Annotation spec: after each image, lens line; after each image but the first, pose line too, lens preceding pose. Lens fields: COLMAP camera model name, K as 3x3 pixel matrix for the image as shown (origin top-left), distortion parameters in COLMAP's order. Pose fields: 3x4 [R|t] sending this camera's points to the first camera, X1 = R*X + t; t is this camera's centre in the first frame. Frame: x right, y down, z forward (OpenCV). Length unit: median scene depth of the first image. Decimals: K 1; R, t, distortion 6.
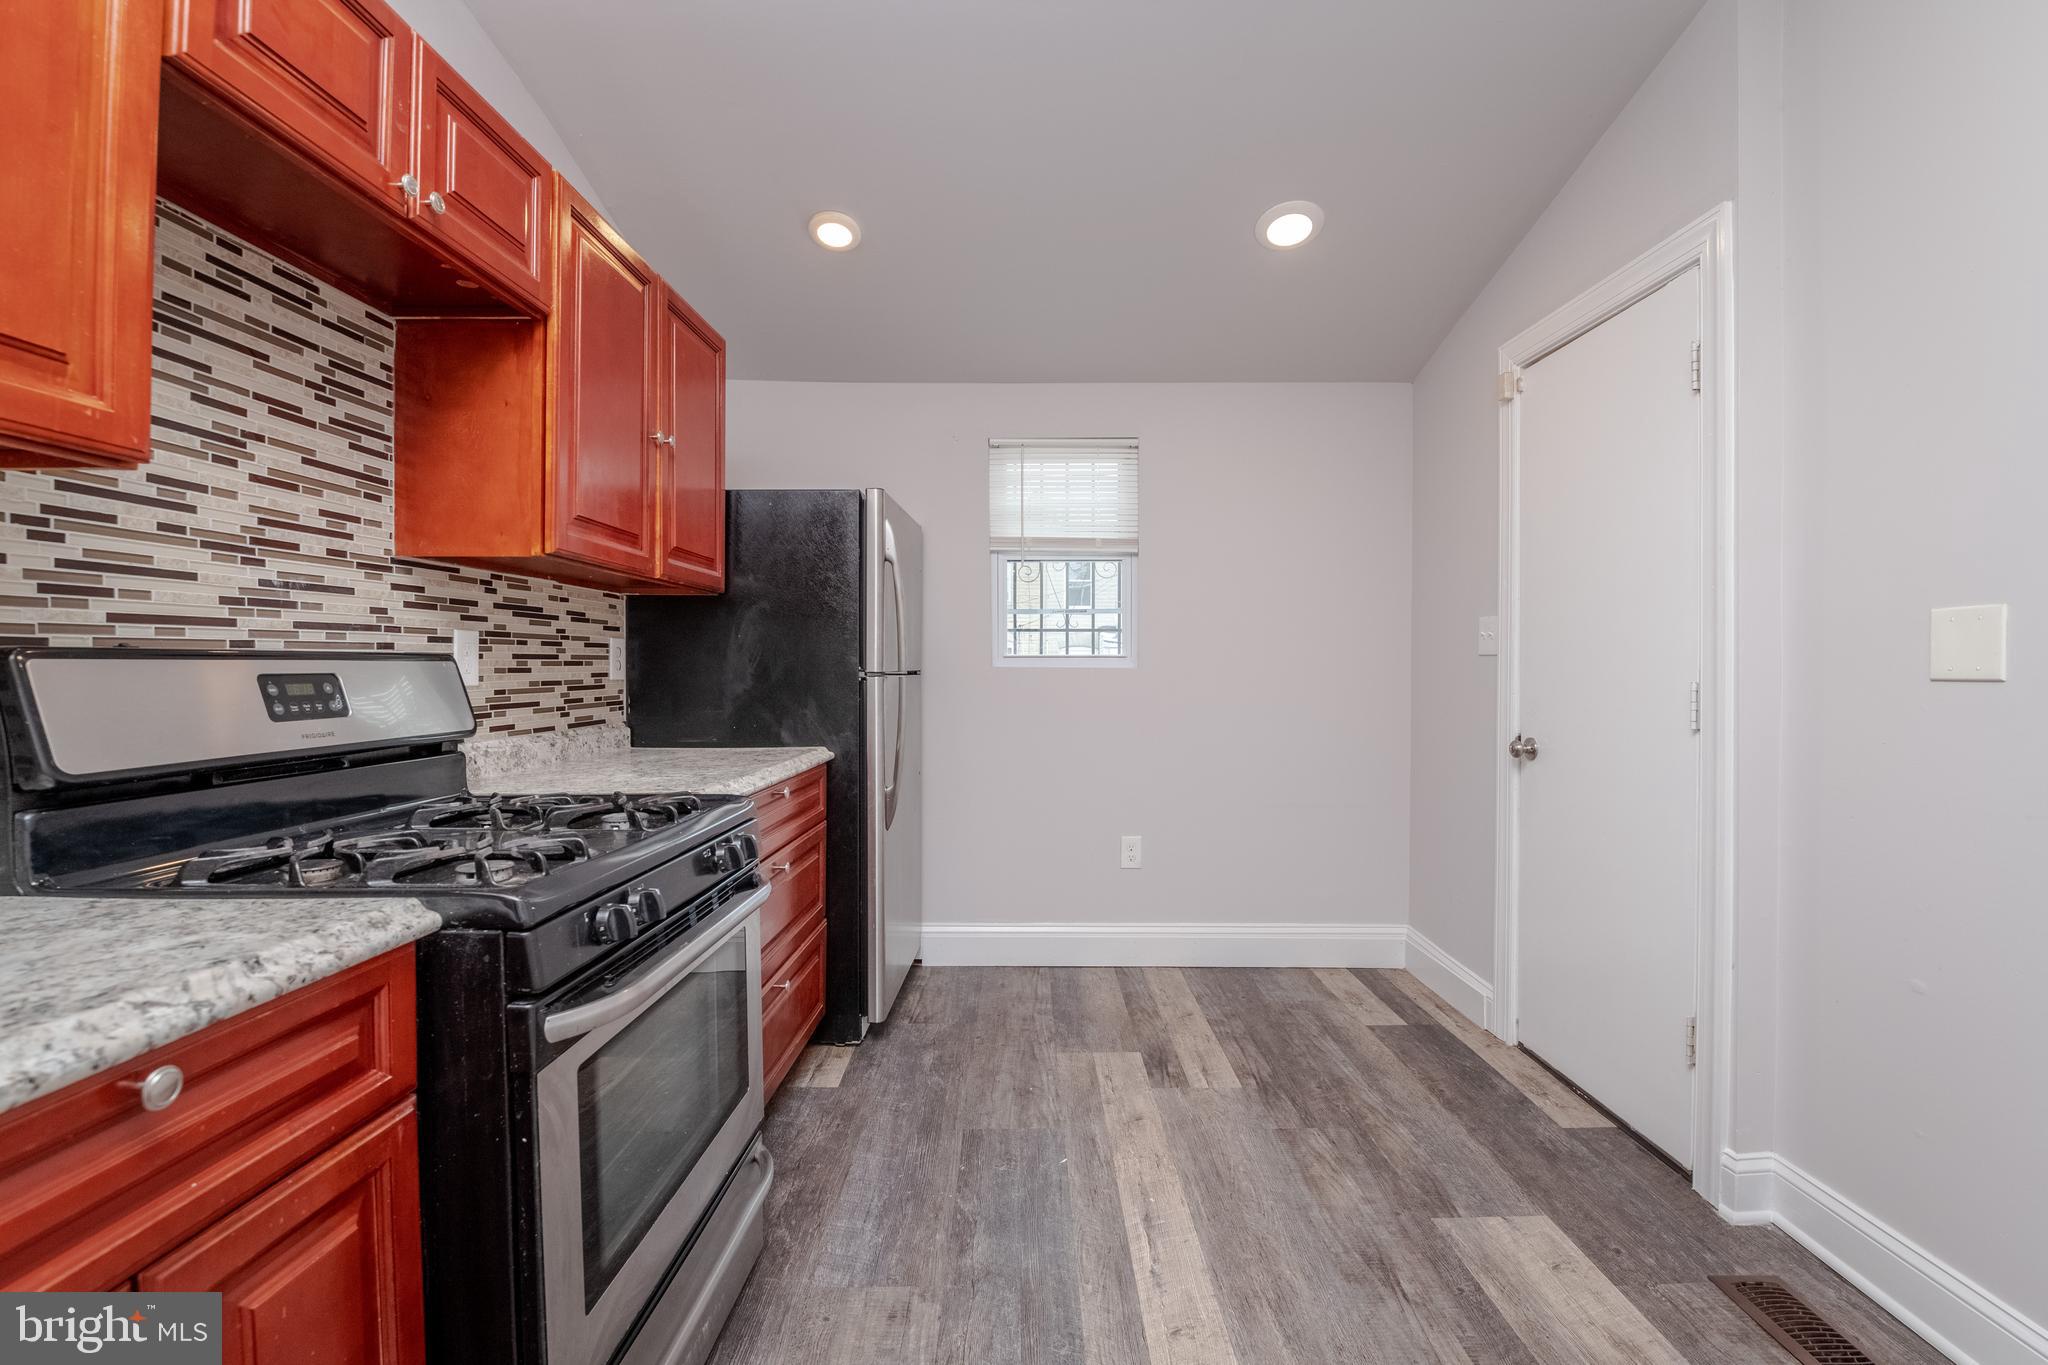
lens RADIAL K [[893.9, 0, 1056.7], [0, 893.9, 678.8], [0, 0, 1]] dist [-0.001471, -0.009986]
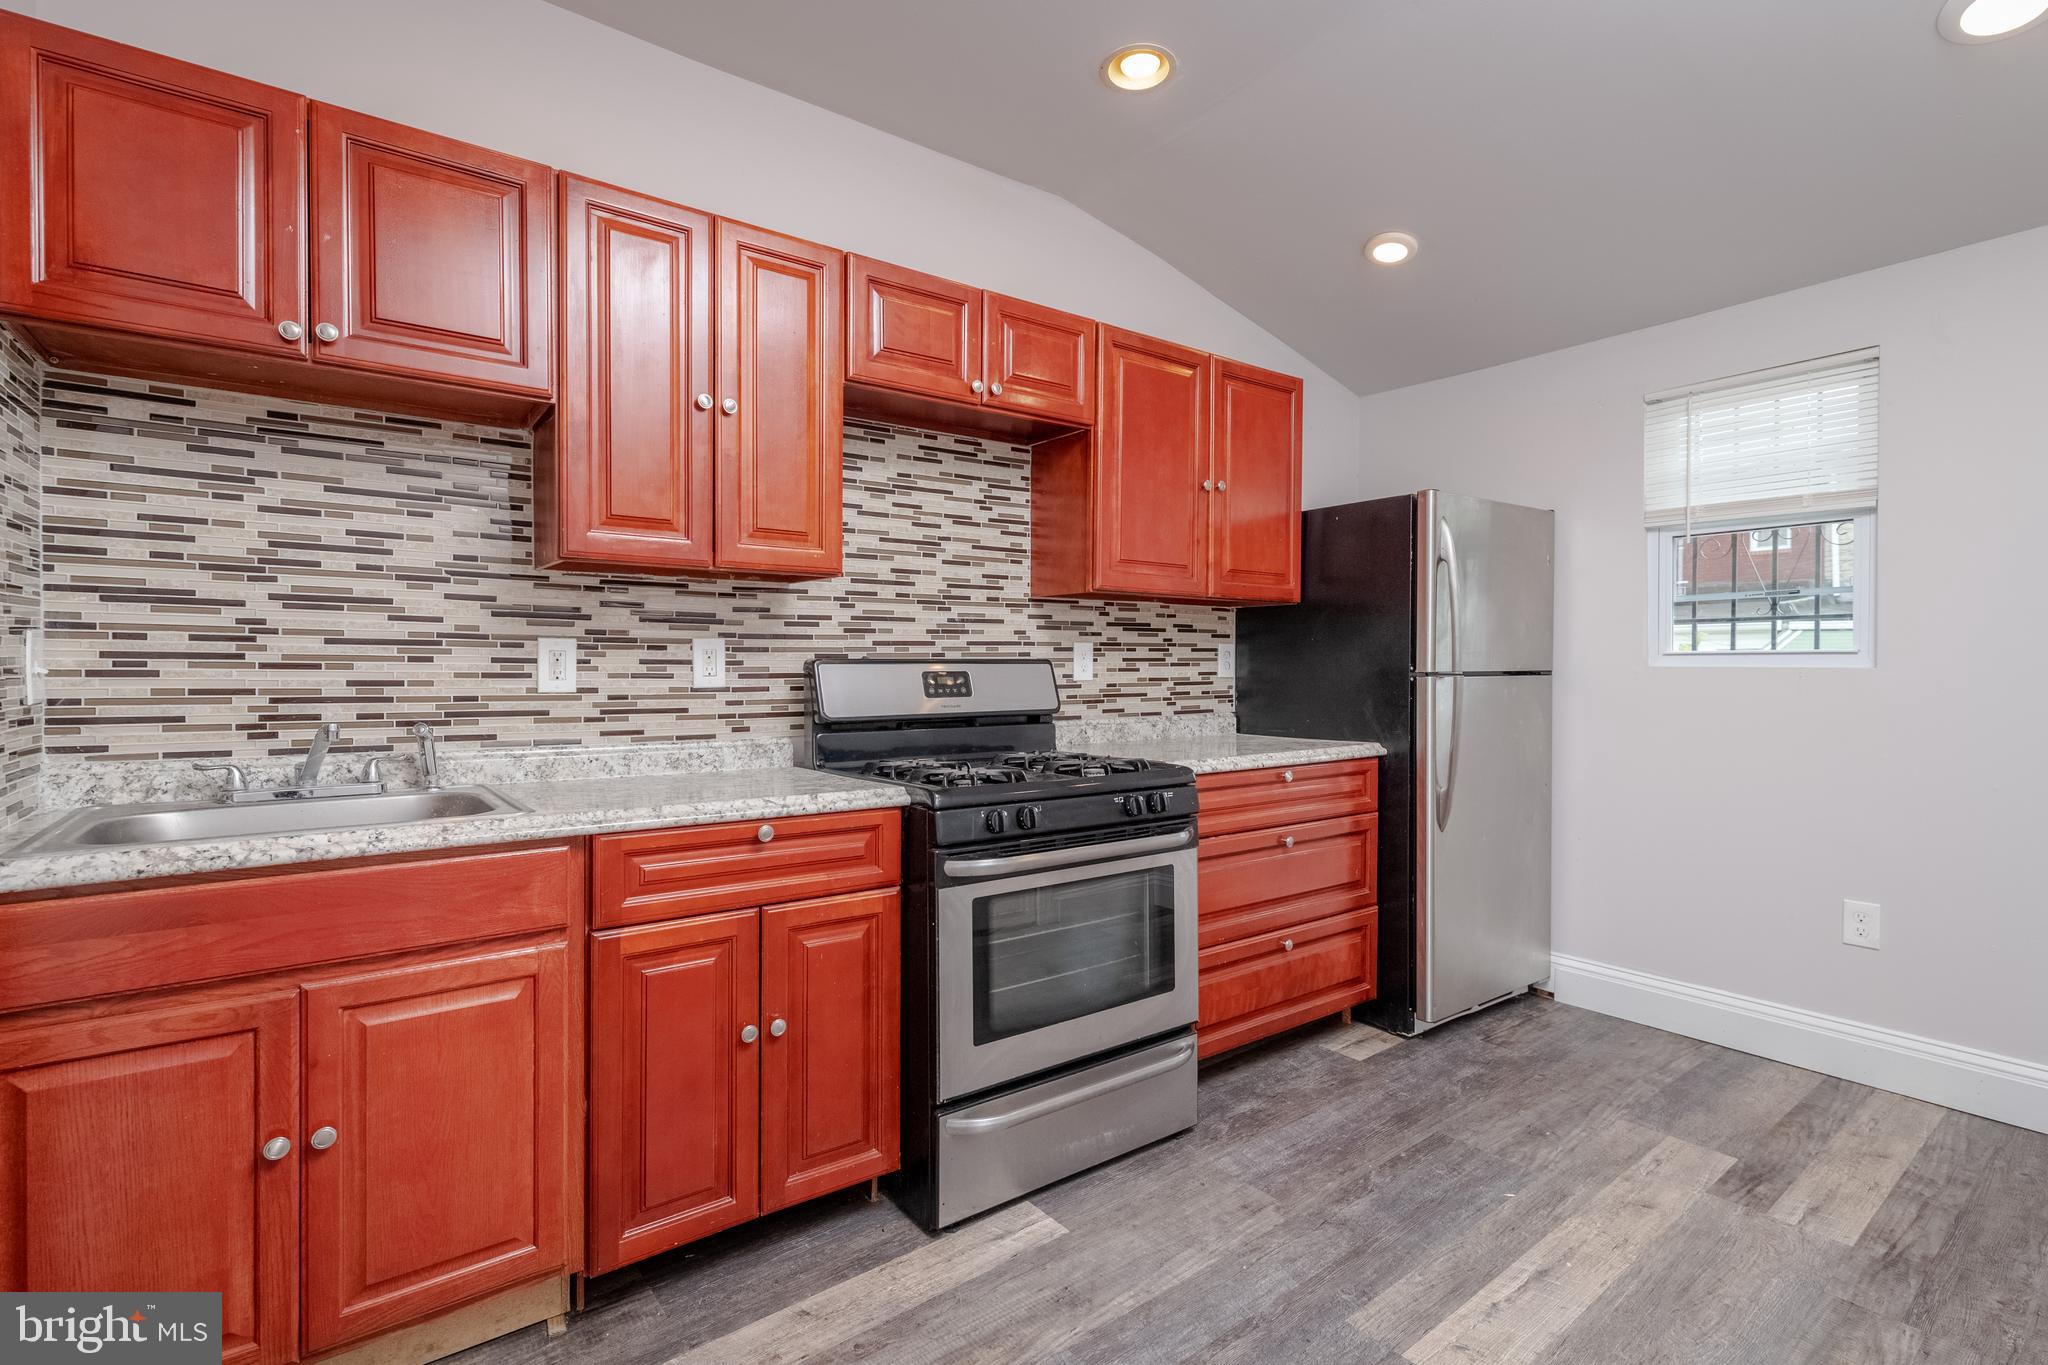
lens RADIAL K [[975.5, 0, 1023.1], [0, 975.5, 674.9], [0, 0, 1]] dist [0.015396, -0.001010]
pose [[0.590850, 0.005307, -0.806764, 0.526220], [-0.008876, 0.999961, 0.000077, -0.000293], [0.806733, 0.007116, 0.590874, -0.022970]]
